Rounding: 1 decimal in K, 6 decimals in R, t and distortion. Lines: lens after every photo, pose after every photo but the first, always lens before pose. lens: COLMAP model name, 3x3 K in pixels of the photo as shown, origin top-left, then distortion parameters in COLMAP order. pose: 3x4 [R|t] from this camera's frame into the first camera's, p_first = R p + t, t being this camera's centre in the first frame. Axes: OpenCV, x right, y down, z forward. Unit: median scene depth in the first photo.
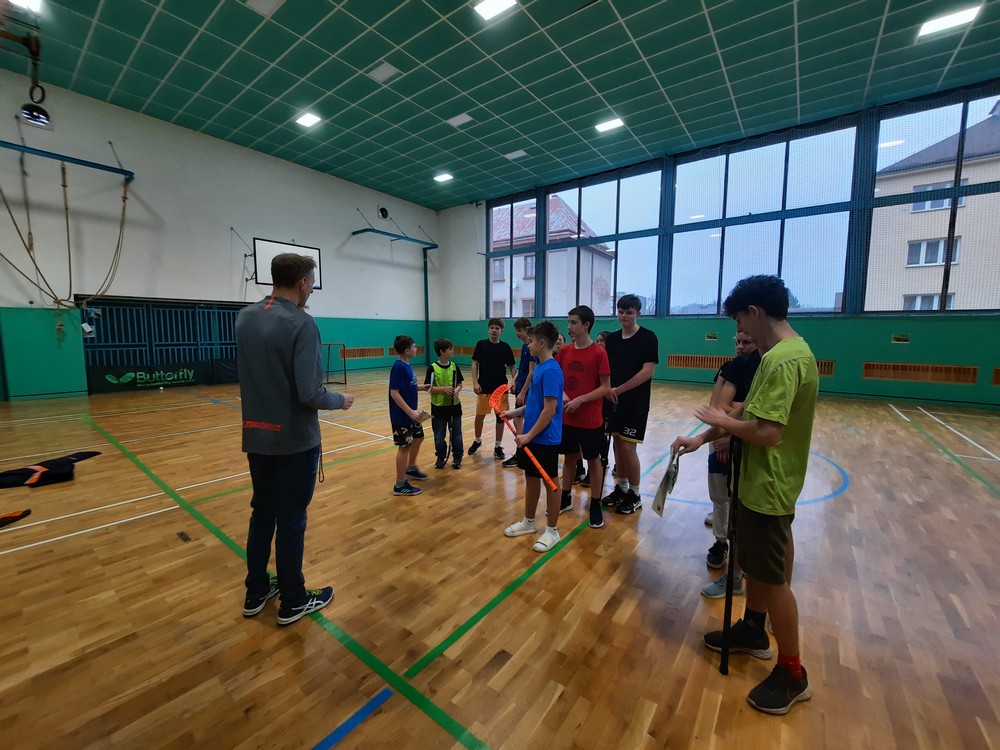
lens RADIAL K [[398.5, 0, 506.5], [0, 398.5, 372.4], [0, 0, 1]] dist [-0.014106, -0.000354]
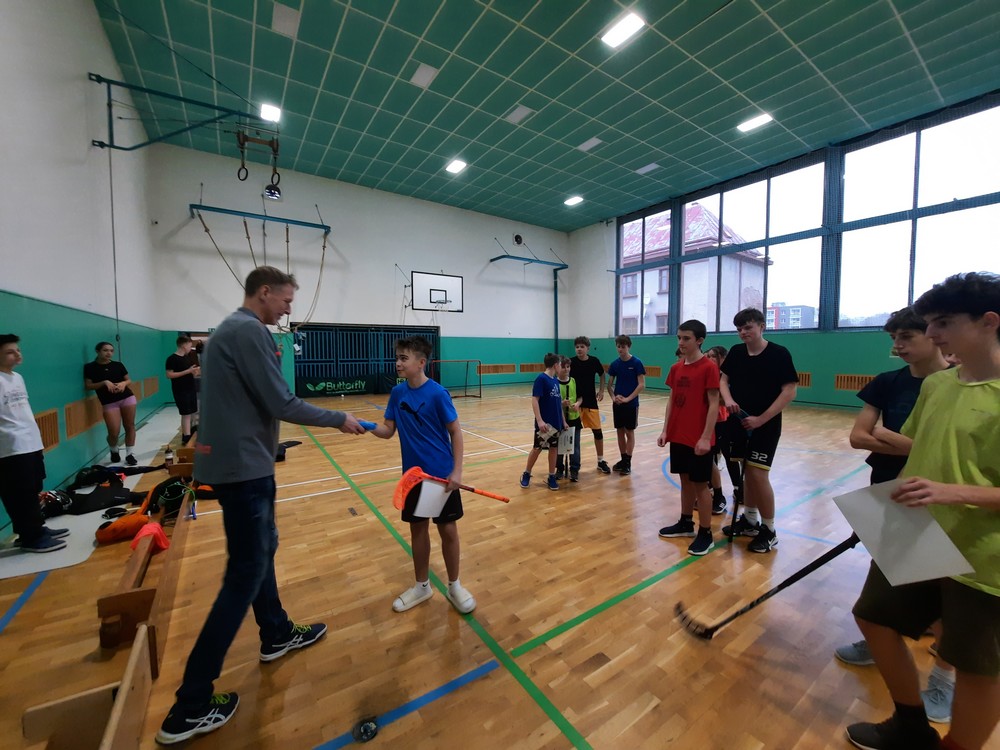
lens RADIAL K [[395.6, 0, 505.0], [0, 395.6, 374.3], [0, 0, 1]] dist [-0.007788, -0.004616]
pose [[0.946239, 0.014187, -0.323158, 0.017594], [-0.026528, 0.999076, -0.033818, 0.002281], [0.322379, 0.040573, 0.945741, -0.021986]]
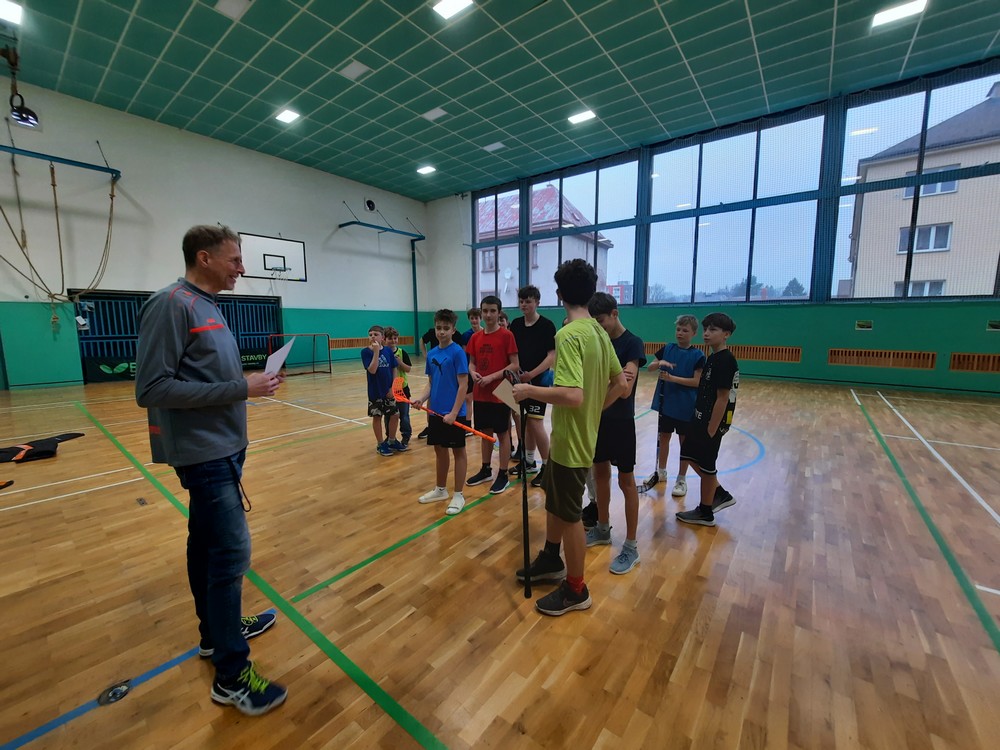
lens RADIAL K [[398.5, 0, 506.5], [0, 398.5, 372.4], [0, 0, 1]] dist [-0.014106, -0.000354]
pose [[0.999900, -0.005544, -0.013030, 0.095477], [0.005857, 0.999691, 0.024147, 0.007337], [0.012892, -0.024221, 0.999623, -0.044549]]
